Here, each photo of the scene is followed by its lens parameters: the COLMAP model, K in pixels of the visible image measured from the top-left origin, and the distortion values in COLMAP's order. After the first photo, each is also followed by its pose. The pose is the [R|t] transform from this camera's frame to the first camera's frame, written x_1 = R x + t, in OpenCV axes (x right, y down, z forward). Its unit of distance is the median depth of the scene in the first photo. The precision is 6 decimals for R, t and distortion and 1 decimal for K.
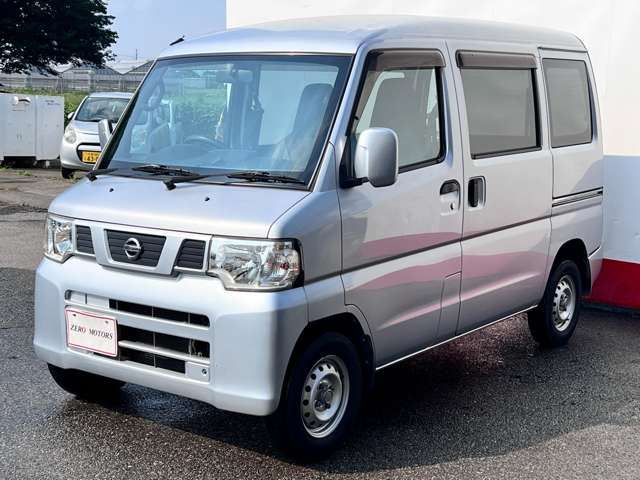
lens RADIAL K [[947.9, 0, 320.8], [0, 947.9, 257.0], [0, 0, 1]] dist [0.087371, 0.014883]
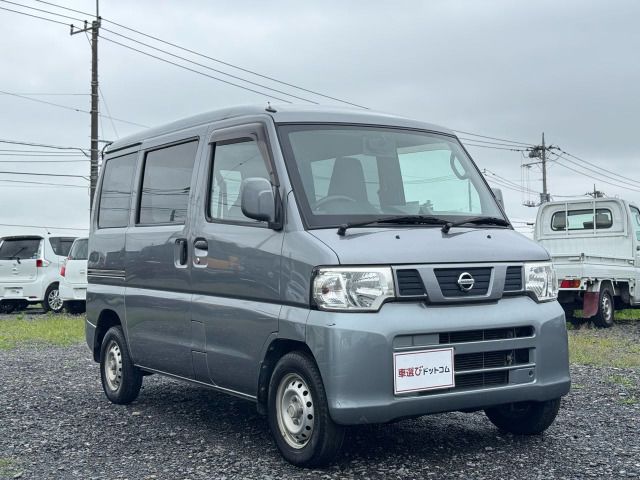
lens RADIAL K [[947.9, 0, 320.8], [0, 947.9, 257.0], [0, 0, 1]] dist [0.087371, 0.014883]
pose [[0.369467, -0.011463, 0.929173, -1.276758], [0.176228, 0.982642, -0.057951, -0.002836], [-0.912380, 0.185157, 0.365074, 0.721144]]
